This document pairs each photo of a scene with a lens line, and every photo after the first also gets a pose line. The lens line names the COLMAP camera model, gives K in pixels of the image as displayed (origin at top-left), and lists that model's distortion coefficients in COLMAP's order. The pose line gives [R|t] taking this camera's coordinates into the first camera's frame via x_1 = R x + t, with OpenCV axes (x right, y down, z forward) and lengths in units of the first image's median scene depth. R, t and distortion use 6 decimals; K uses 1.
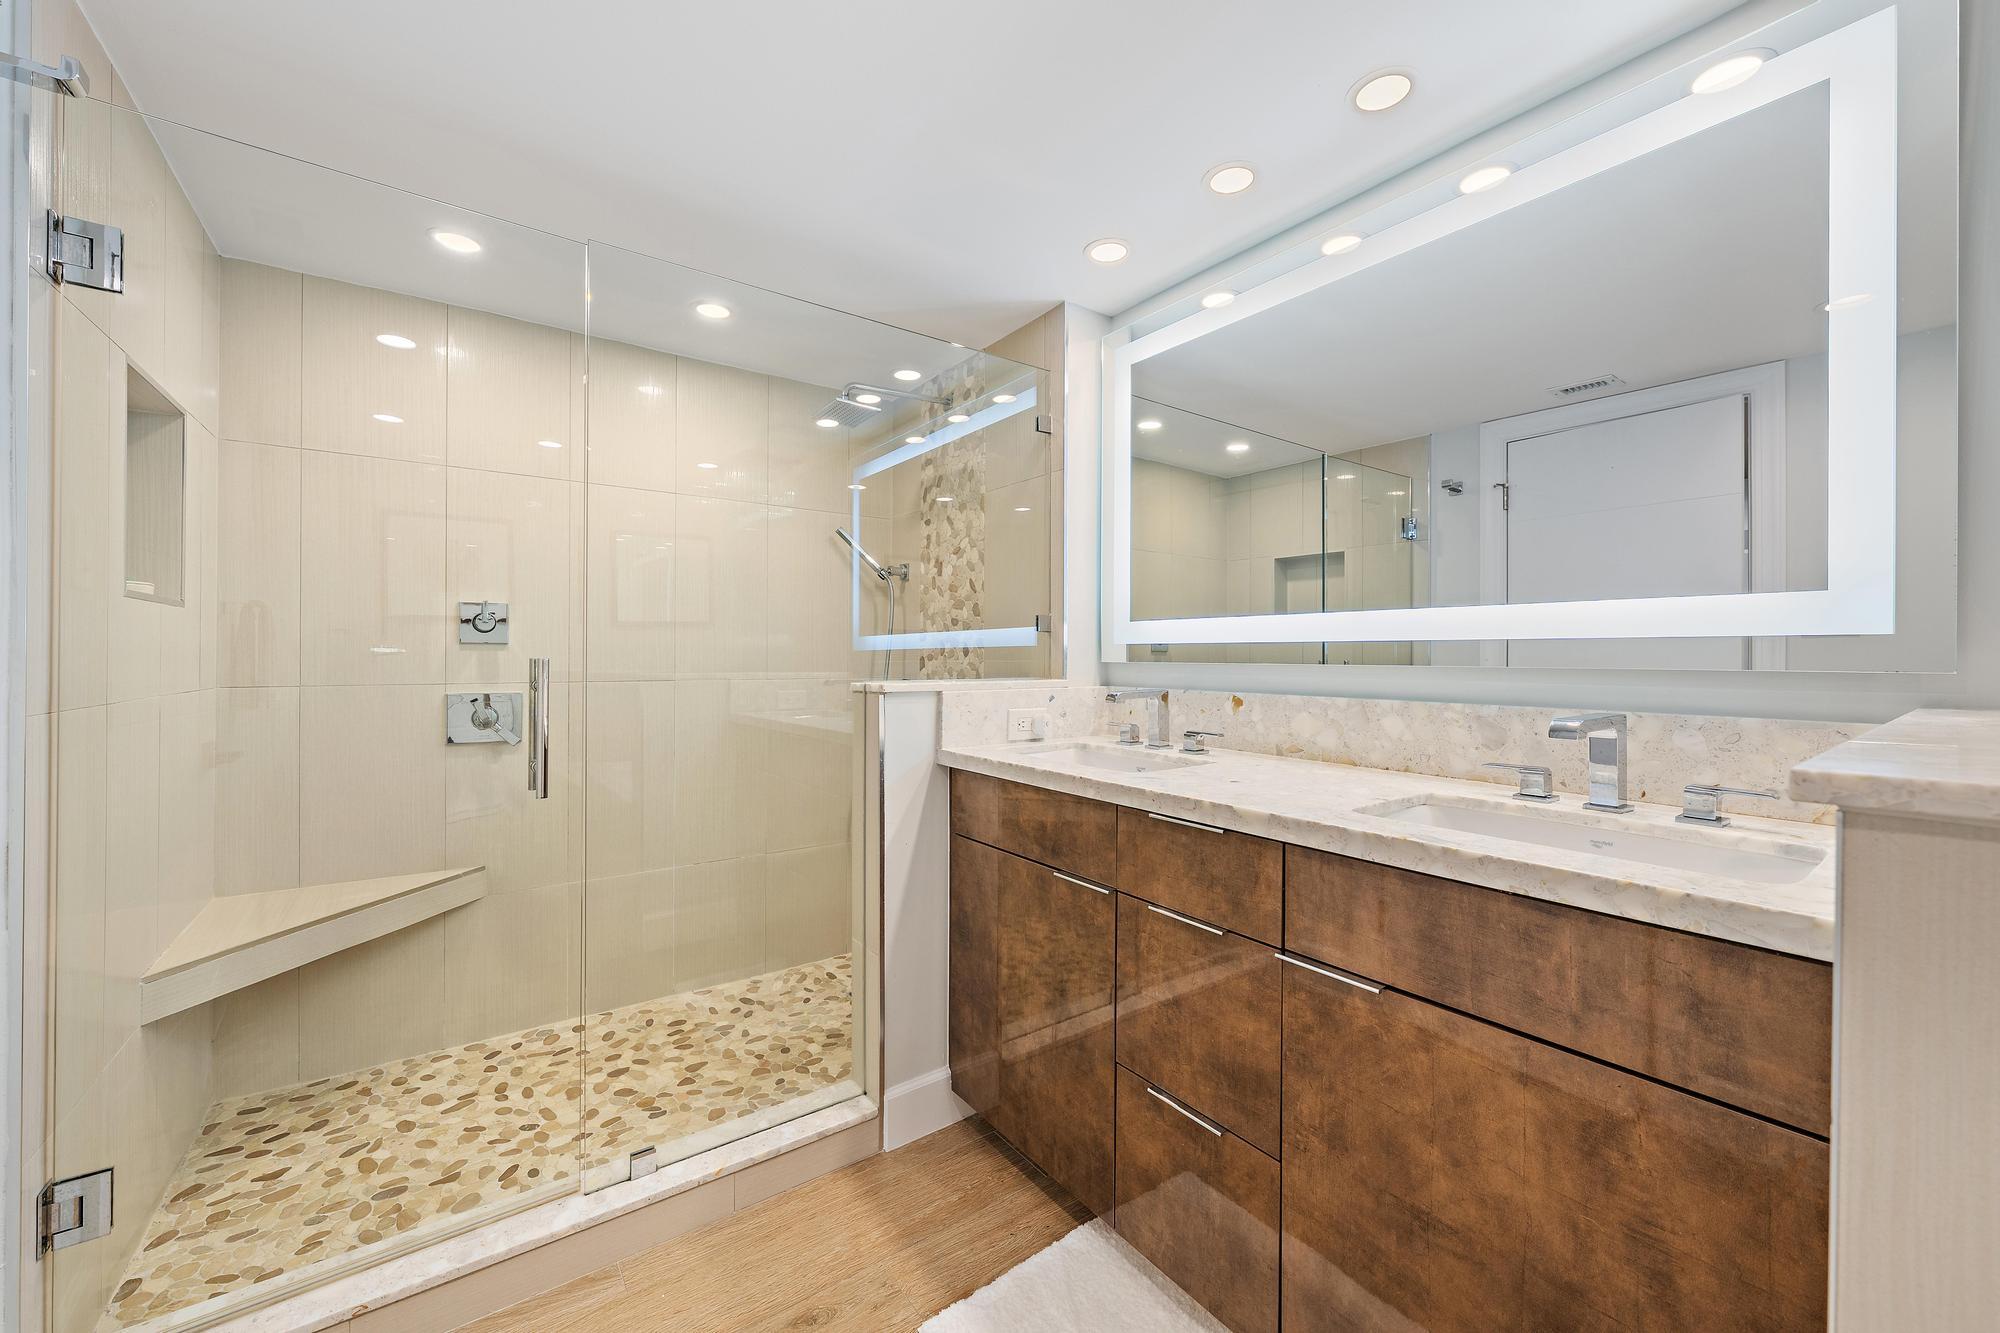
lens RADIAL K [[779.3, 0, 1014.7], [0, 779.3, 657.7], [0, 0, 1]] dist [-0.001963, 0.000349]
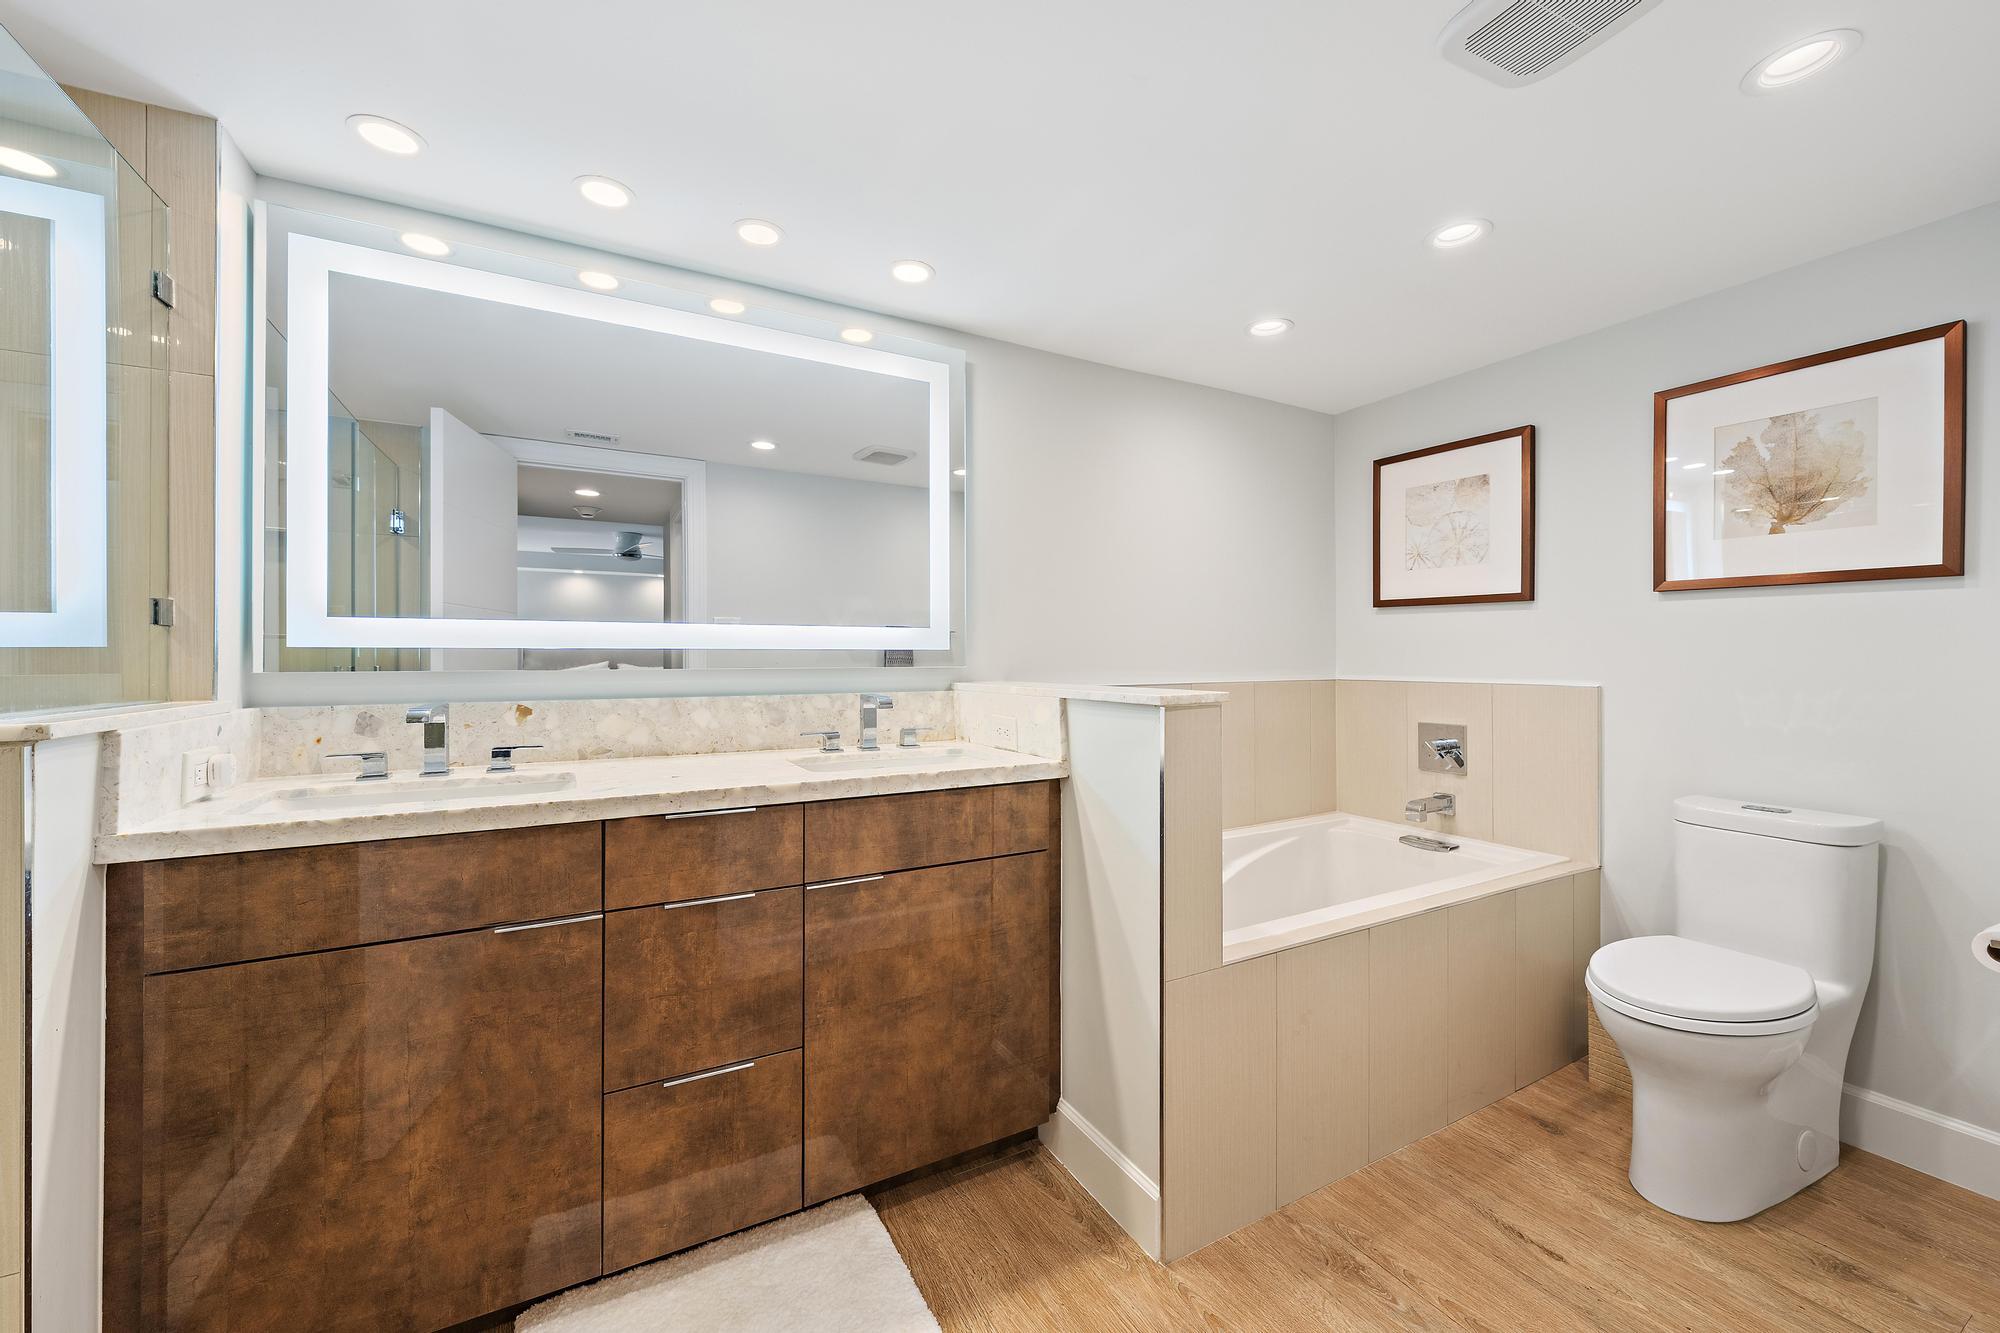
lens RADIAL K [[779.3, 0, 1015.4], [0, 779.3, 659.8], [0, 0, 1]] dist [-0.001963, 0.000349]
pose [[0.125202, -0.006656, 0.992109, -0.734261], [0.006558, 0.999961, 0.005881, -0.008738], [-0.992110, 0.005770, 0.125241, 0.382231]]
